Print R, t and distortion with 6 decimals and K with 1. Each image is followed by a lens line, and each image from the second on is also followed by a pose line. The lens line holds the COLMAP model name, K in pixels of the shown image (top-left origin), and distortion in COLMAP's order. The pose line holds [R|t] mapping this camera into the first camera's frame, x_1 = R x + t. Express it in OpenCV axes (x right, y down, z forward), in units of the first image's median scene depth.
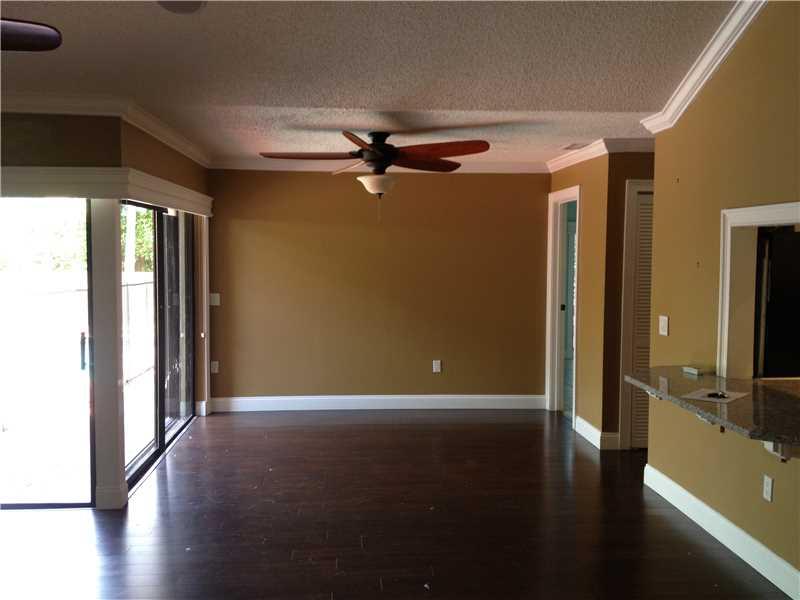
lens RADIAL K [[757.8, 0, 394.4], [0, 757.8, 299.9], [0, 0, 1]] dist [0.107034, -0.300939]
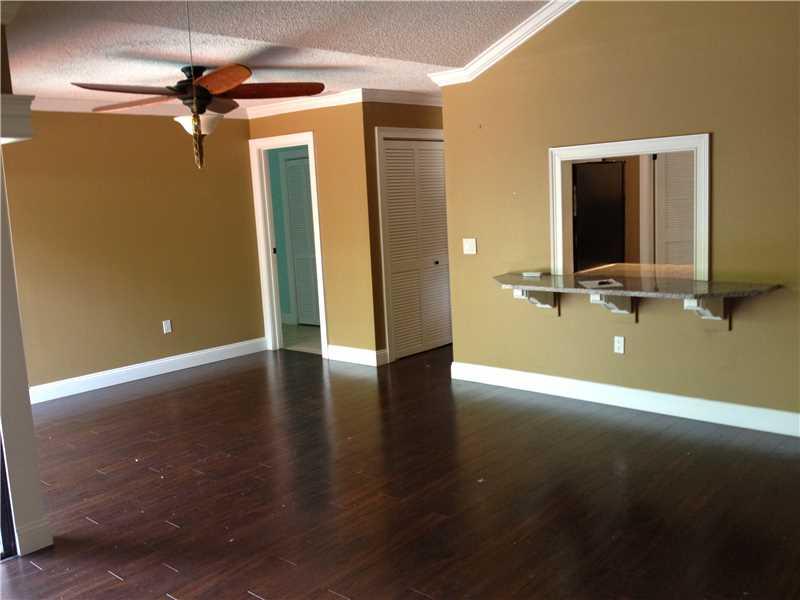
lens RADIAL K [[757.8, 0, 394.4], [0, 757.8, 299.9], [0, 0, 1]] dist [0.107034, -0.300939]
pose [[0.711297, -0.138305, 0.689150, -0.520795], [0.099802, 0.990390, 0.095751, -0.008975], [-0.695770, 0.000671, 0.718264, 0.182066]]
